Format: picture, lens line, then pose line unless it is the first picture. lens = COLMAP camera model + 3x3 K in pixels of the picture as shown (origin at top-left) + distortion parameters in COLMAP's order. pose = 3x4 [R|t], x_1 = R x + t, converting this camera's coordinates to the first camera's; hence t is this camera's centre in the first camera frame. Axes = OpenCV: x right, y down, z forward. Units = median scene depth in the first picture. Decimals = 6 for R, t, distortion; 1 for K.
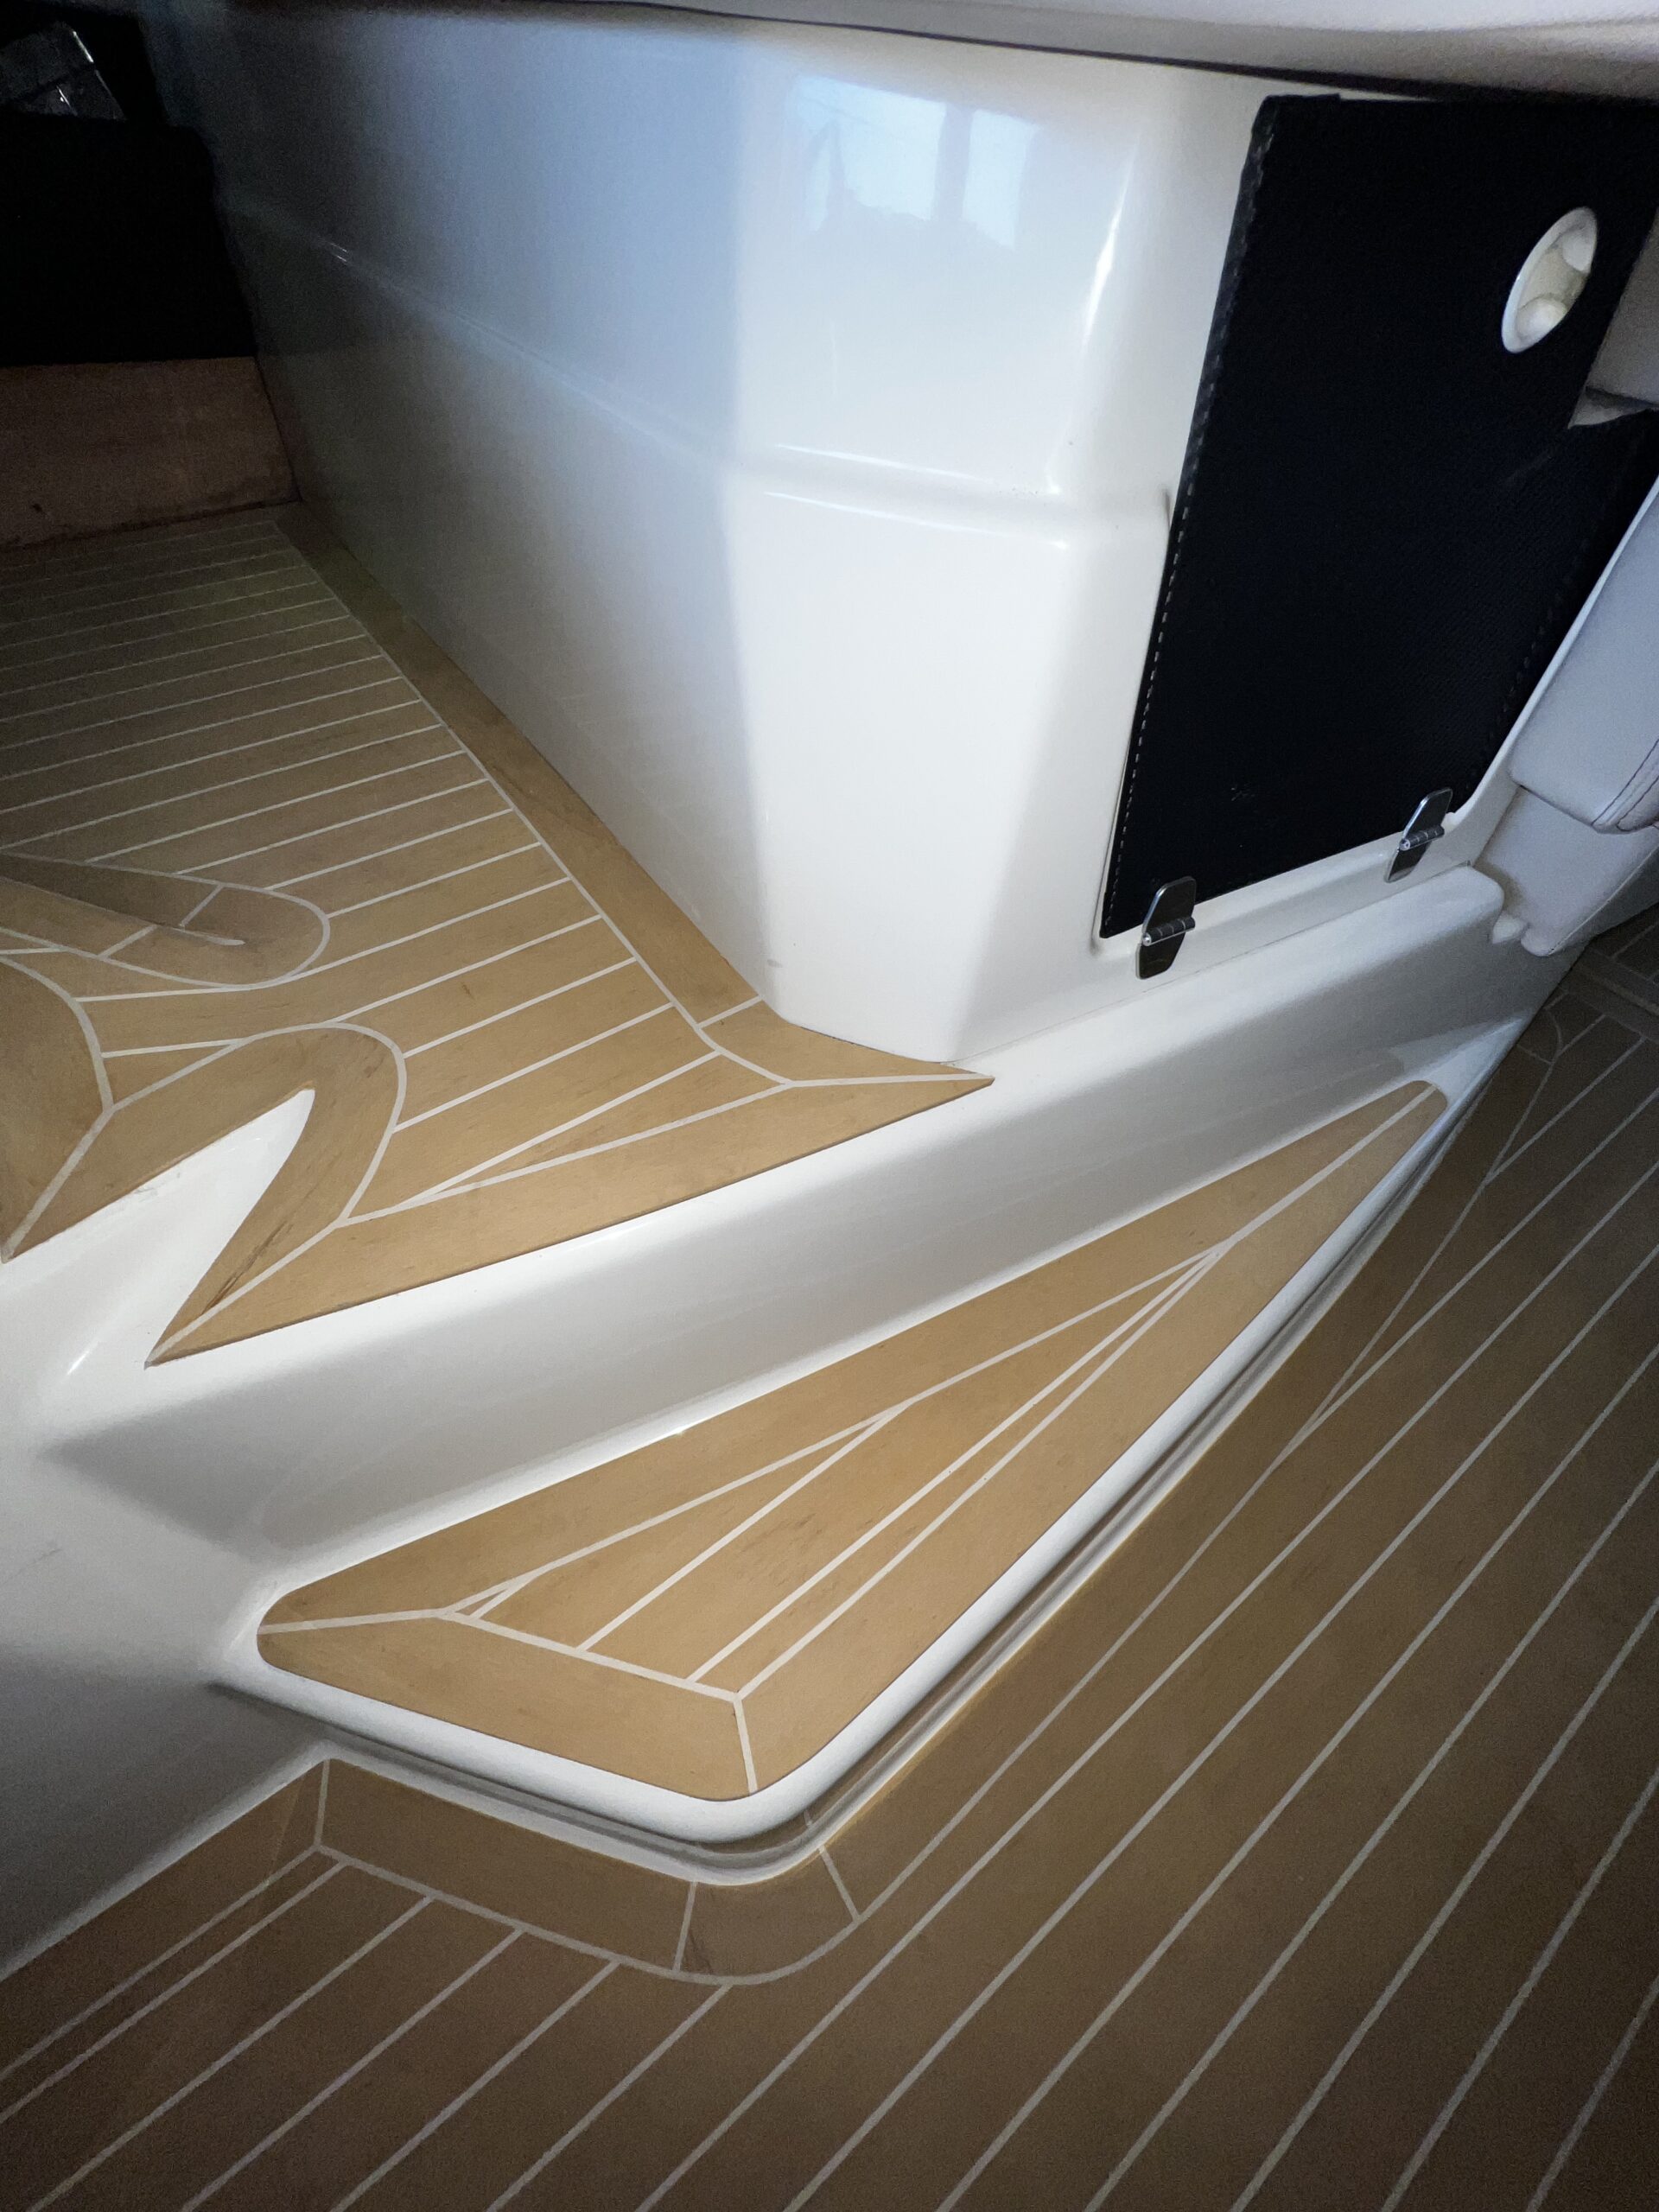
lens RADIAL K [[887.3, 0, 829.5], [0, 887.3, 1106.0], [0, 0, 1]] dist [-0.000809, -0.000159]
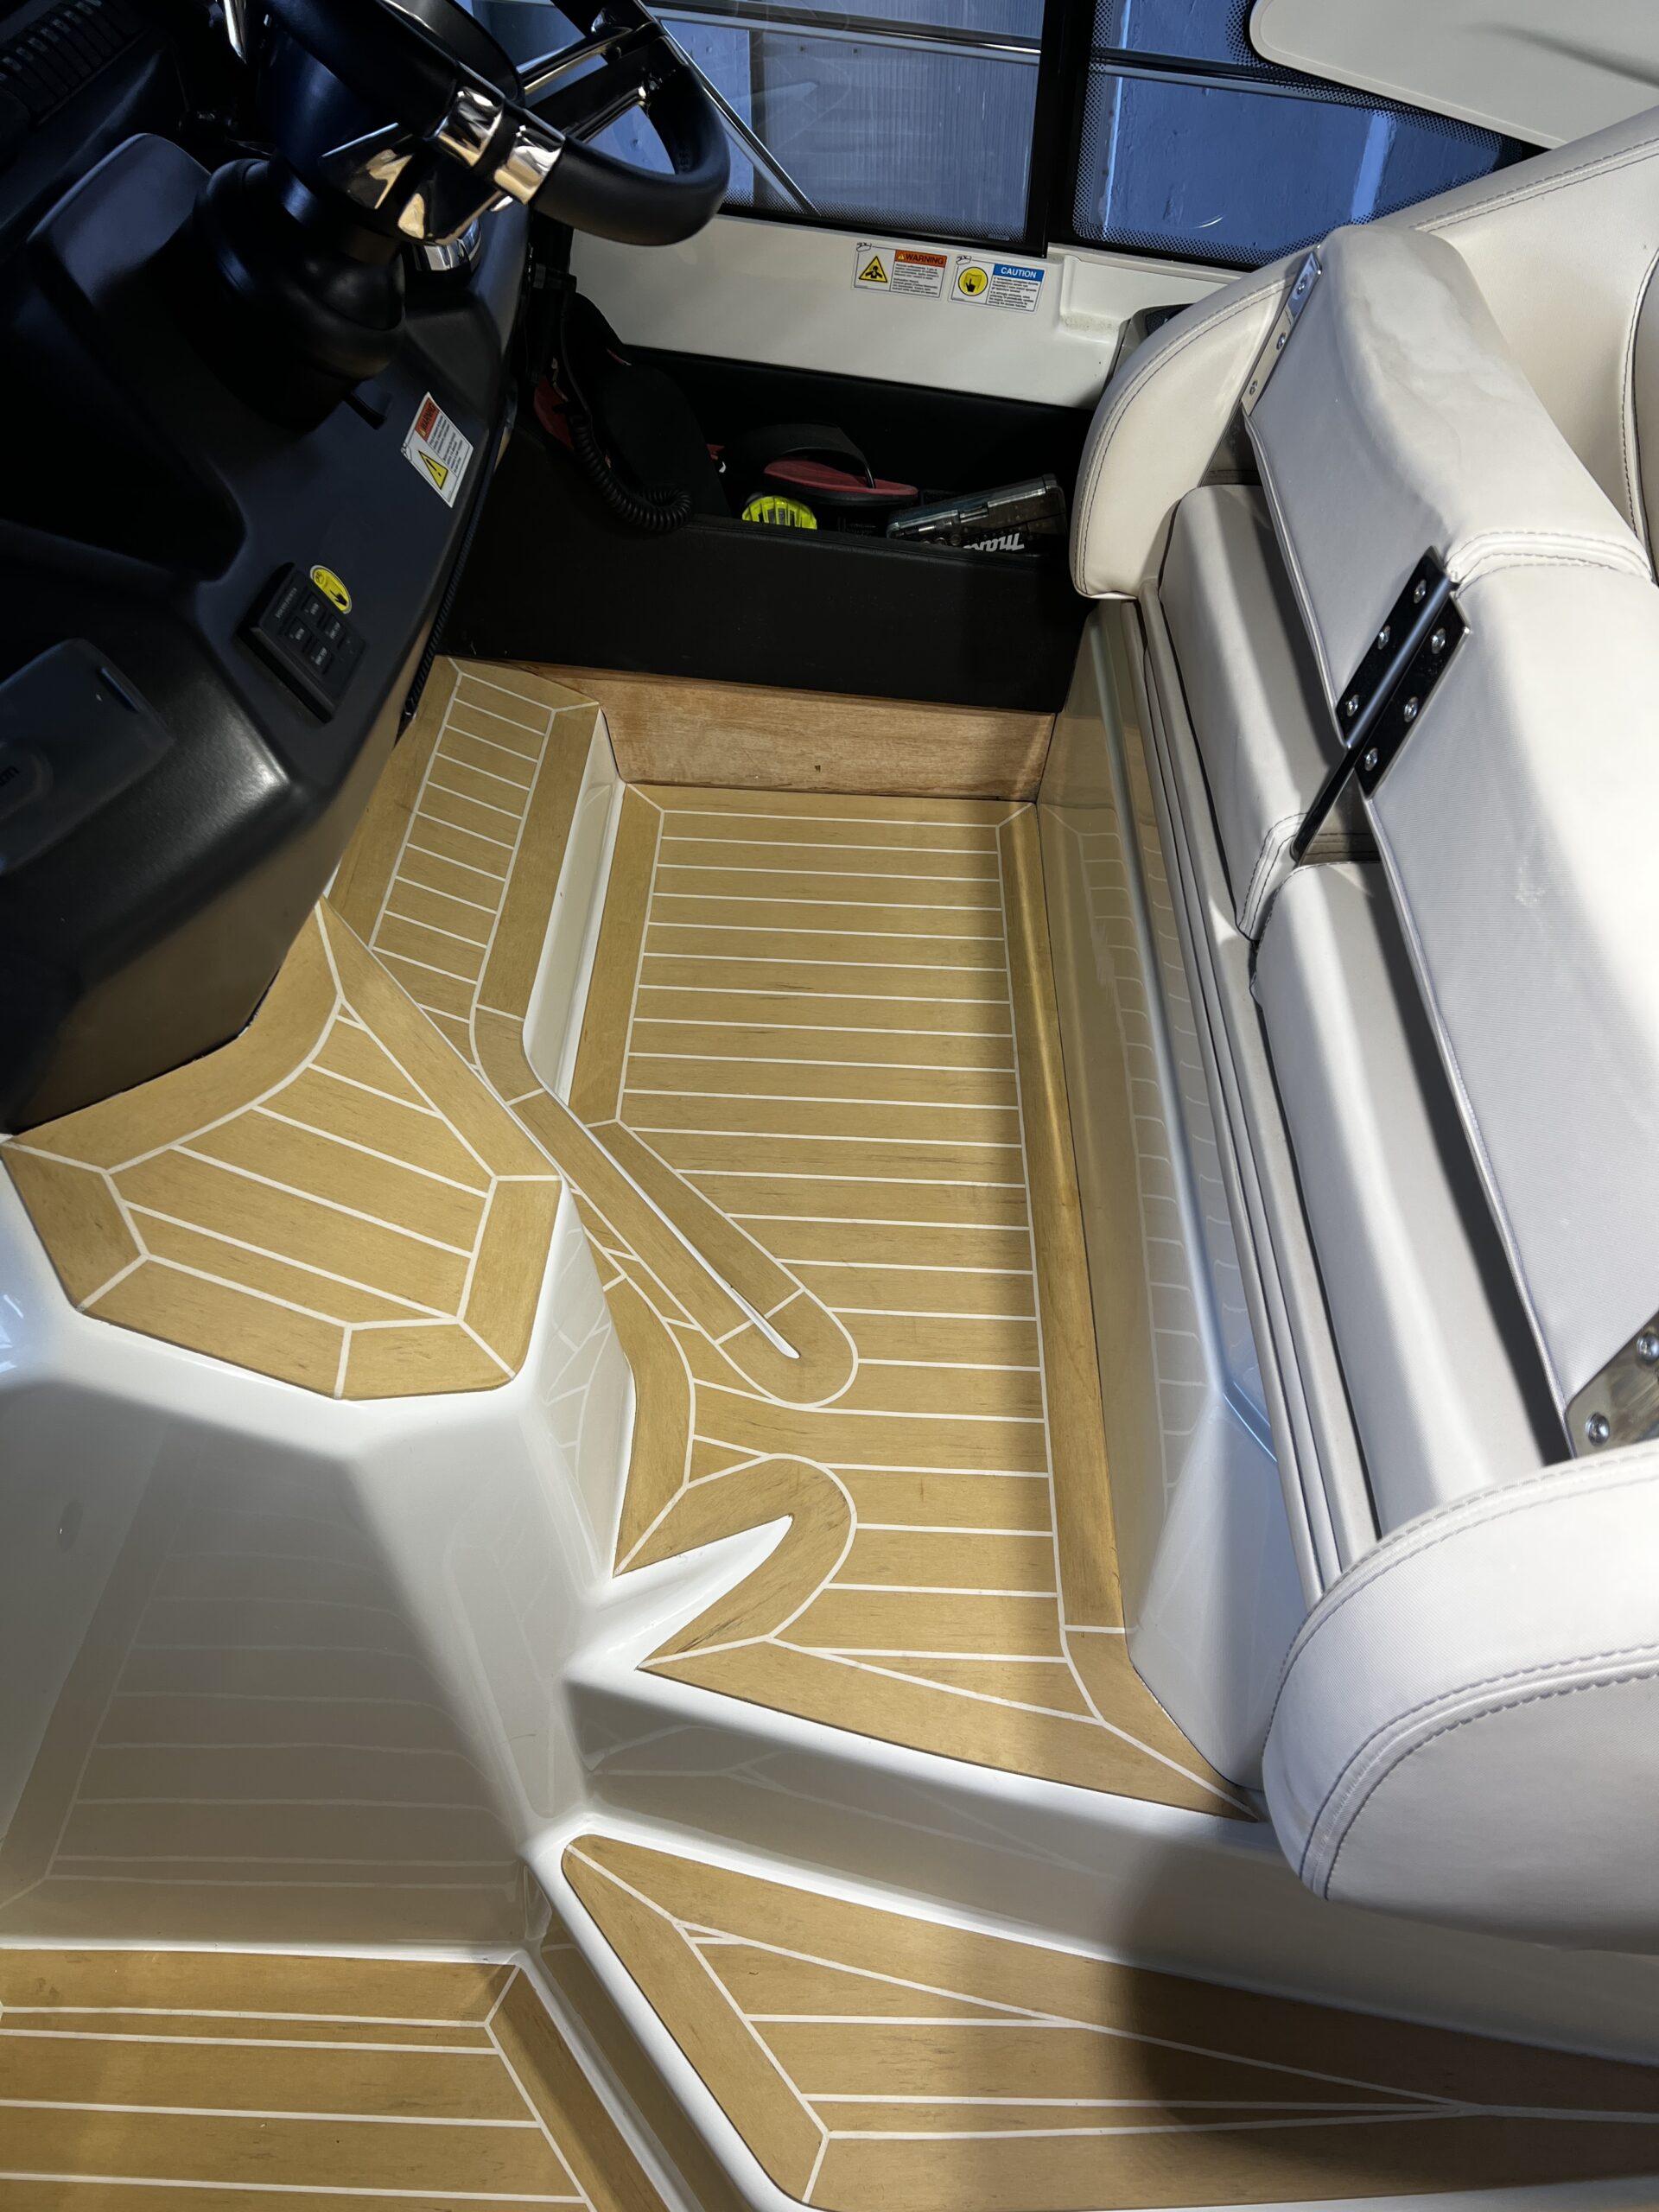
lens RADIAL K [[1676.3, 0, 829.5], [0, 1676.3, 1106.0], [0, 0, 1]] dist [0.093321, -0.095025]
pose [[0.802247, 0.441135, -0.402244, 0.221103], [-0.479186, 0.877687, 0.006845, -0.602586], [0.356064, 0.187259, 0.915507, -1.430119]]
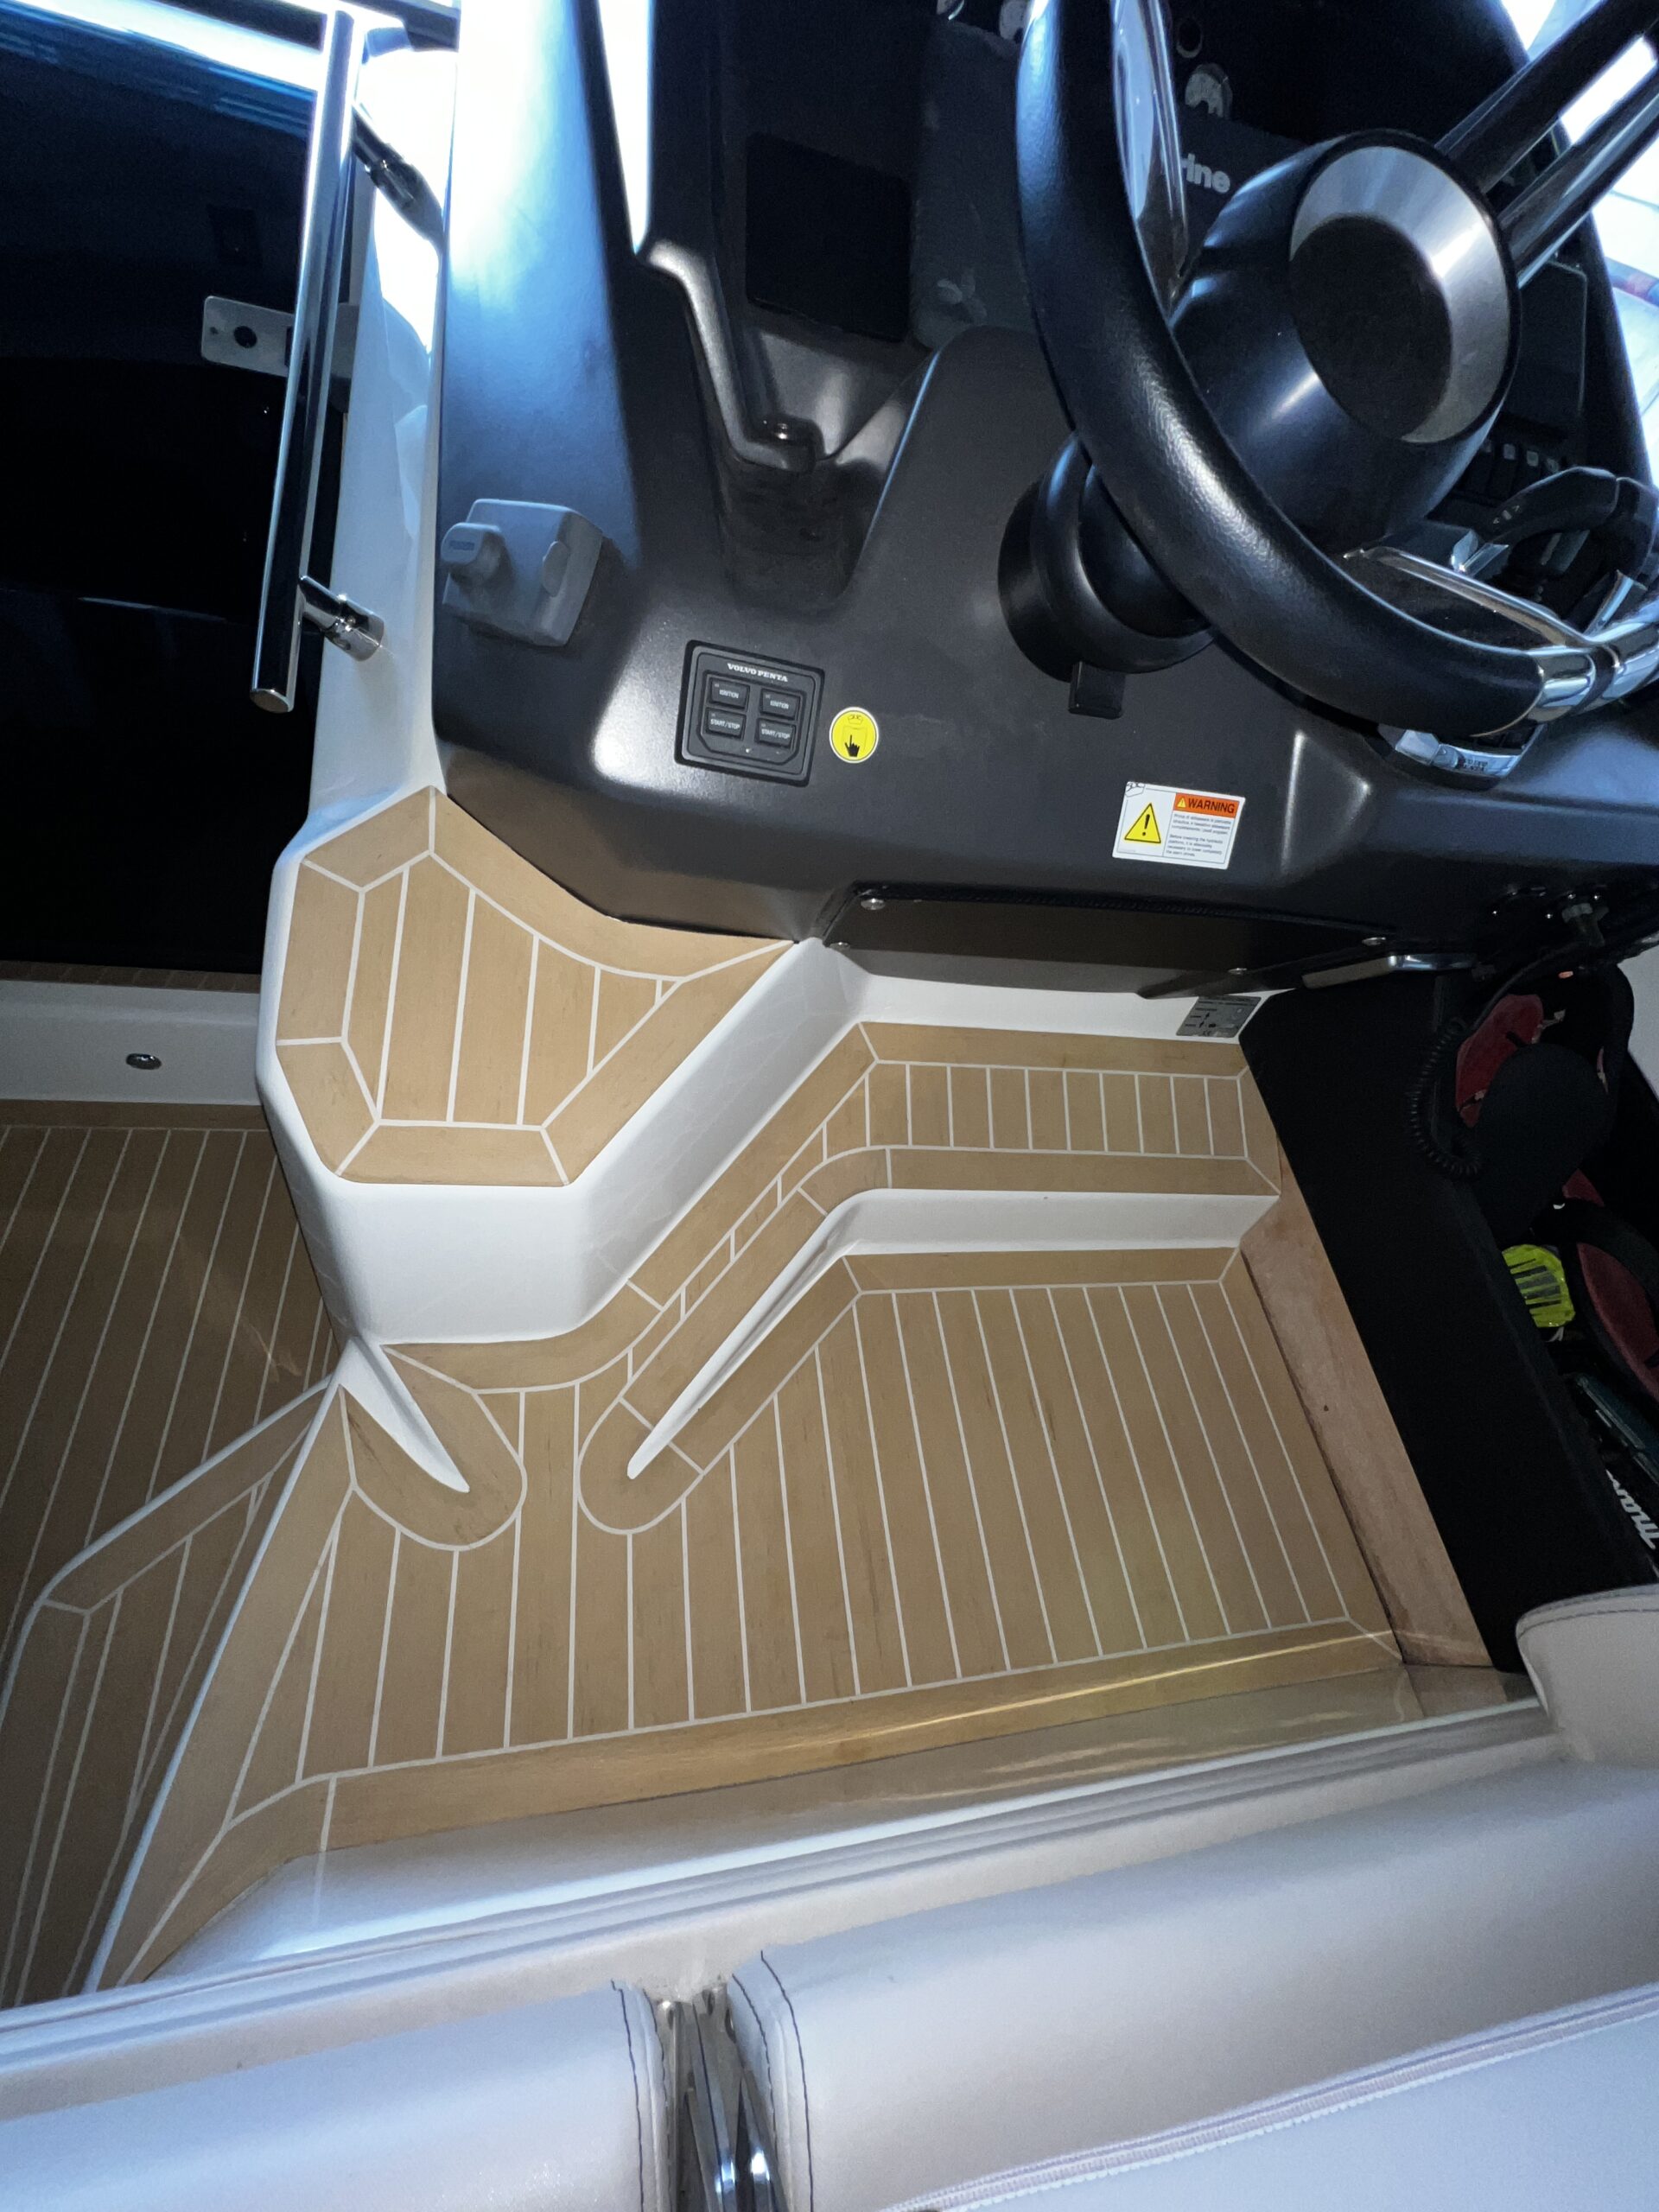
lens RADIAL K [[887.3, 0, 829.5], [0, 887.3, 1106.0], [0, 0, 1]] dist [-0.000809, -0.000159]
pose [[-0.455976, 0.659661, -0.597439, -0.366065], [-0.813812, -0.037301, 0.579929, -1.450107], [0.360272, 0.750637, 0.553849, -0.202642]]
